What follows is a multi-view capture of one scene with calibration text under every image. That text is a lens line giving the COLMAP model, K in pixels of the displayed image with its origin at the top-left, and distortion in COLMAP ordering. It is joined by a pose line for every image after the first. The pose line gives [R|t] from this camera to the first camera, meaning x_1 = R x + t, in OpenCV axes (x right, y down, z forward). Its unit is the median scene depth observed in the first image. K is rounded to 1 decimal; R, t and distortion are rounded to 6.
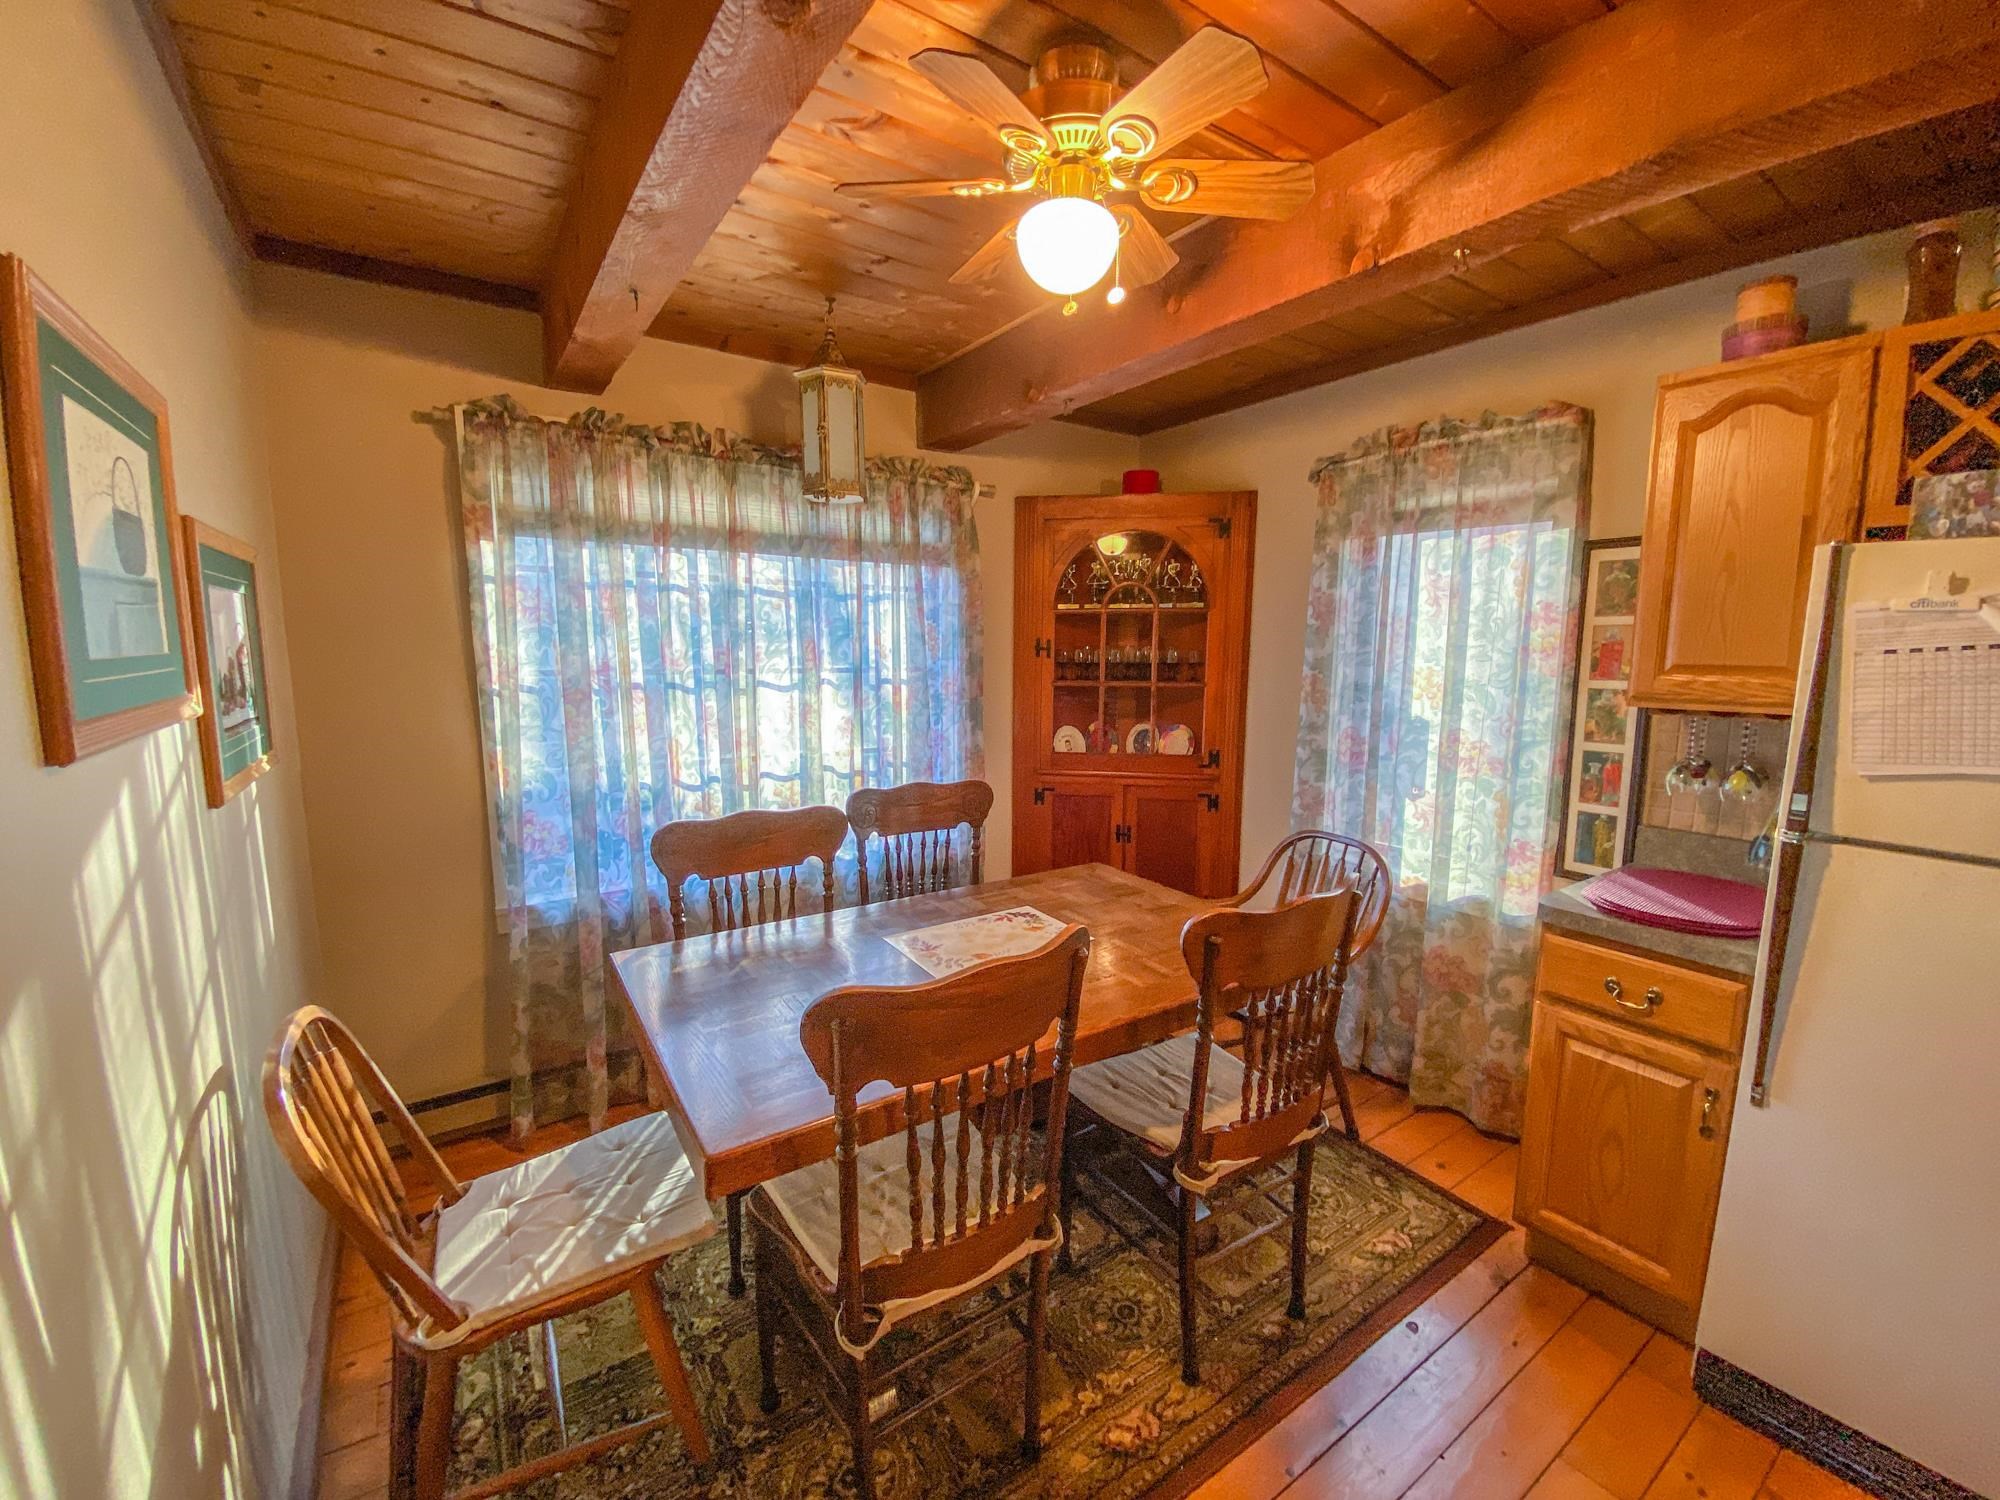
lens RADIAL K [[802.6, 0, 999.8], [0, 802.6, 757.6], [0, 0, 1]] dist [0.068391, -0.044420]
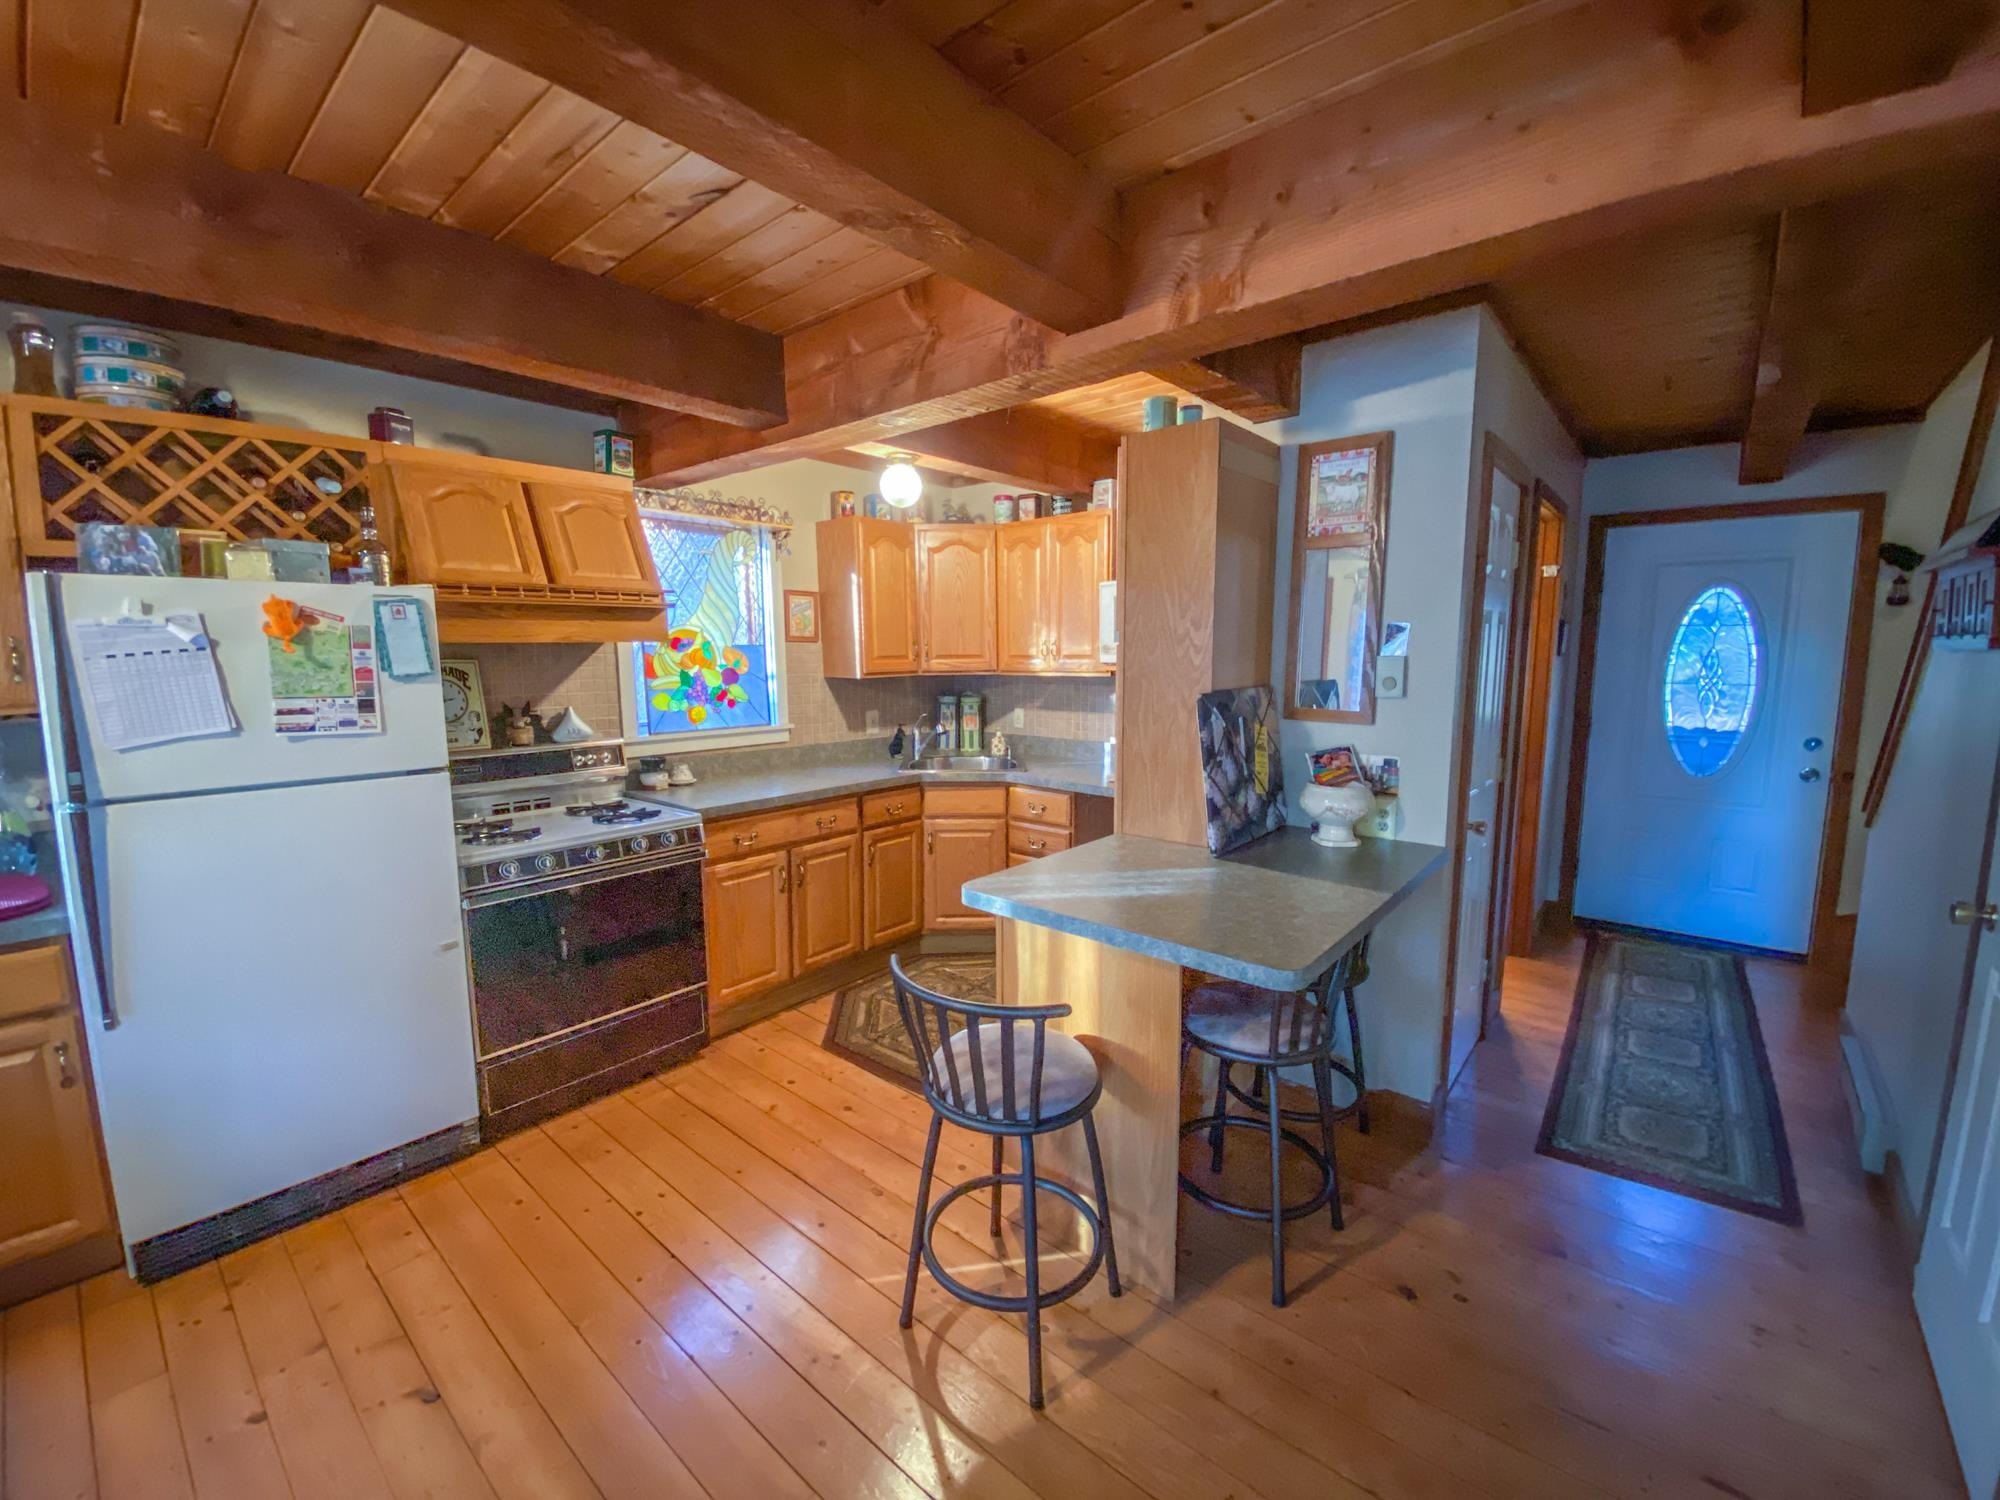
lens RADIAL K [[811.2, 0, 998.5], [0, 811.2, 753.6], [0, 0, 1]] dist [0.026466, -0.024248]
pose [[-0.270992, -0.126352, 0.954253, -0.324352], [0.137602, 0.976081, 0.168319, 0.002322], [-0.952696, 0.176920, -0.247124, -0.022298]]
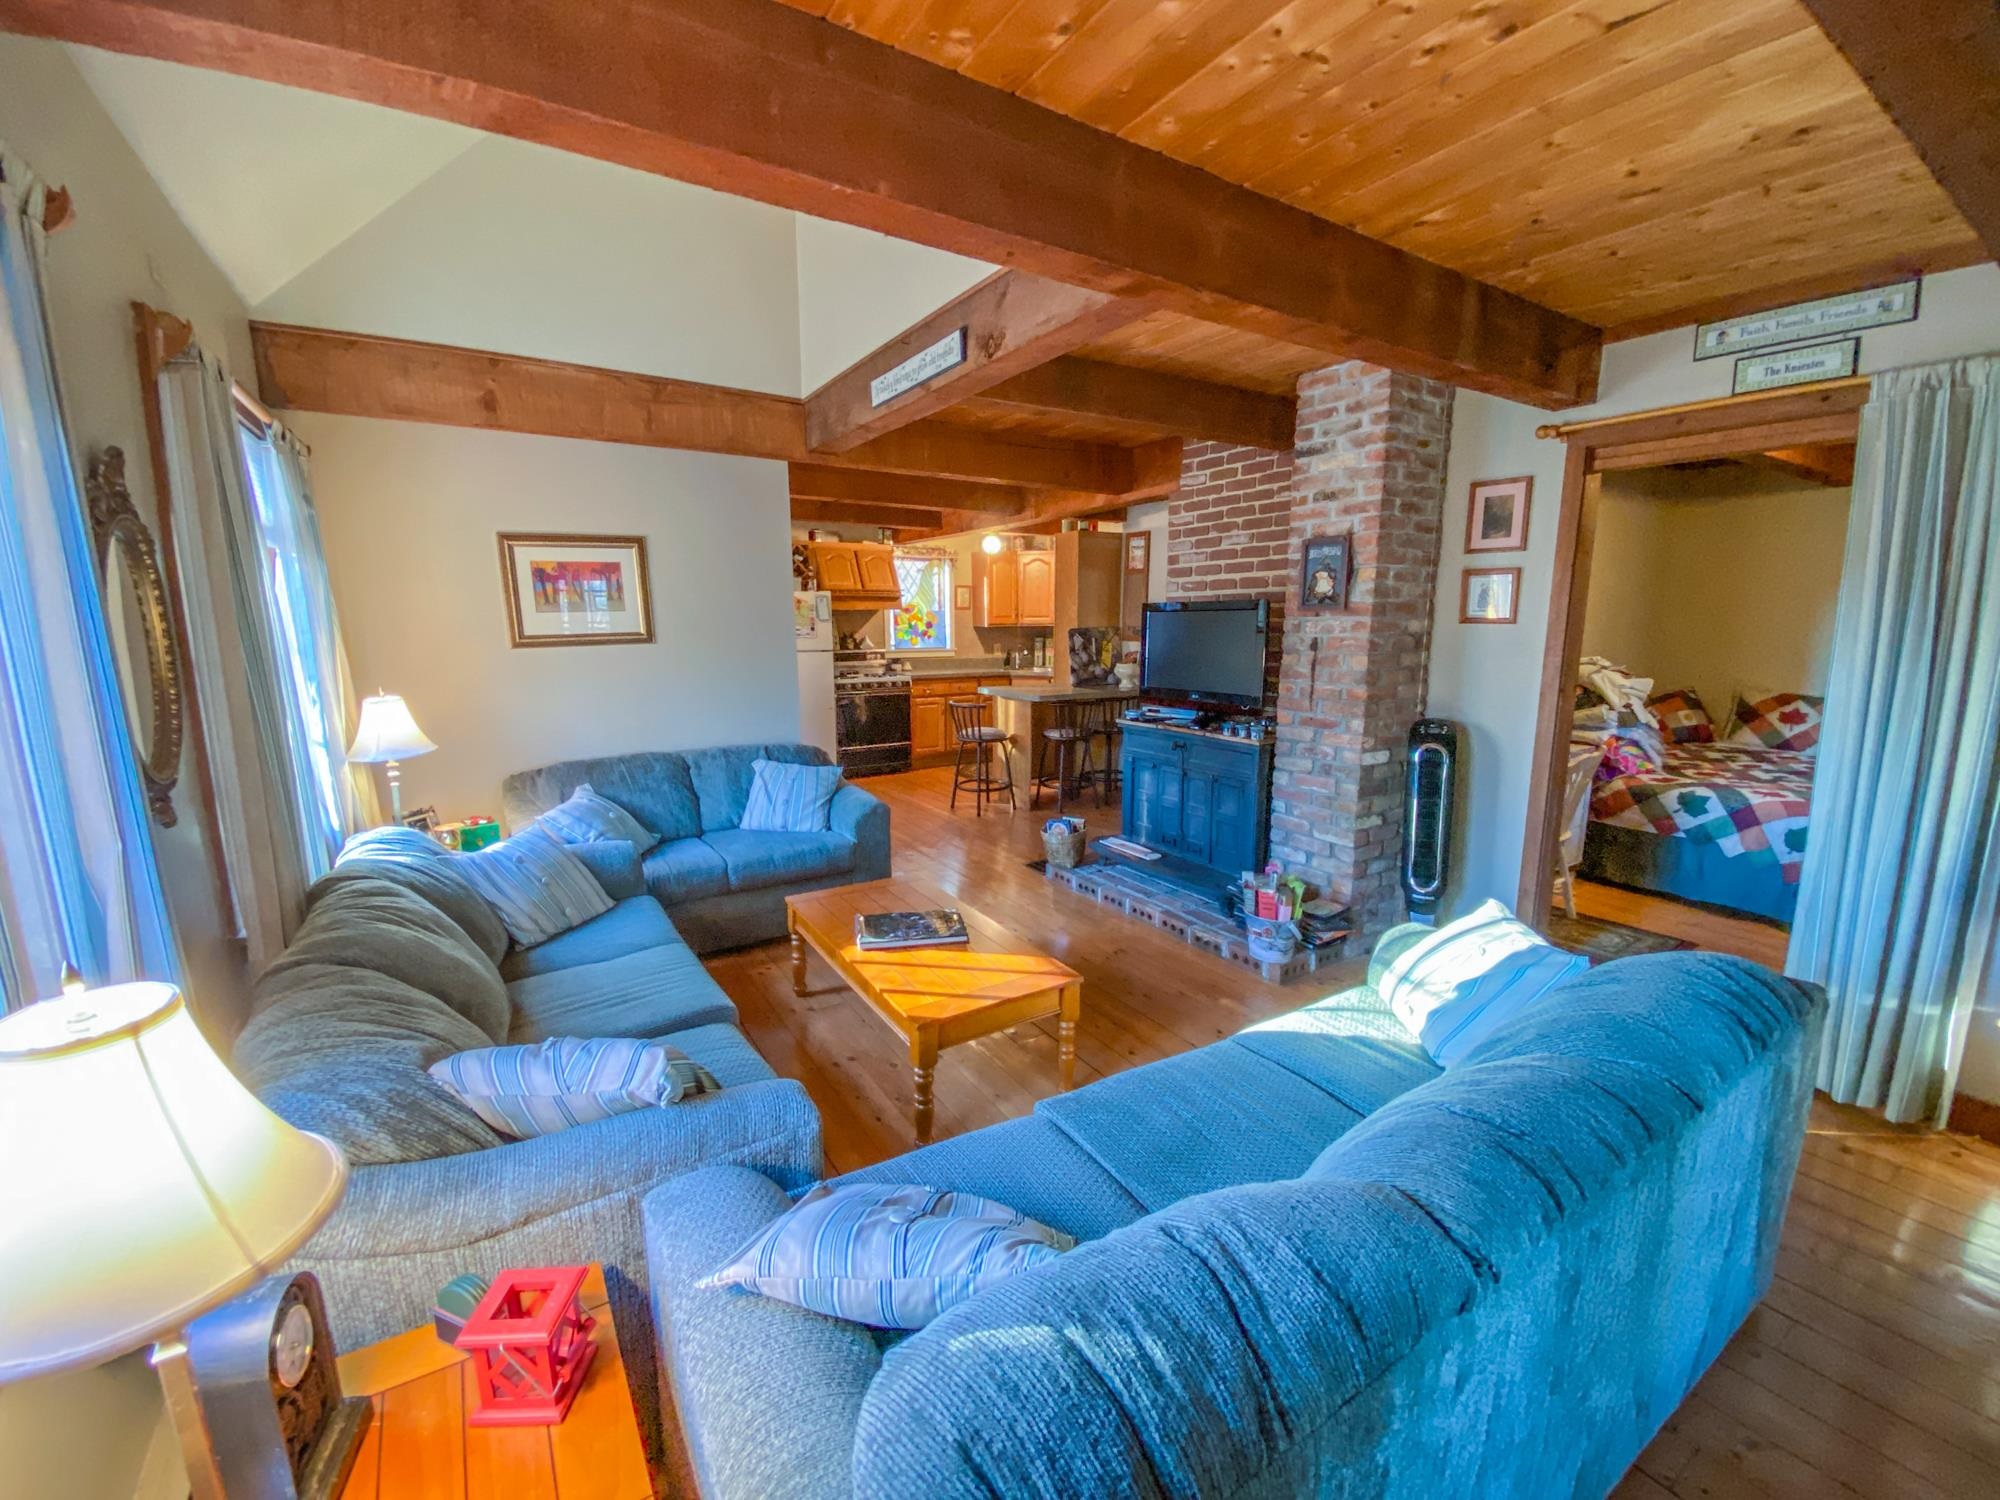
lens RADIAL K [[811.2, 0, 998.5], [0, 811.2, 753.6], [0, 0, 1]] dist [0.026466, -0.024248]
pose [[0.027877, -0.170150, 0.985024, -2.137036], [0.139504, 0.976426, 0.164717, 0.052854], [-0.989829, 0.132823, 0.050957, -0.330196]]
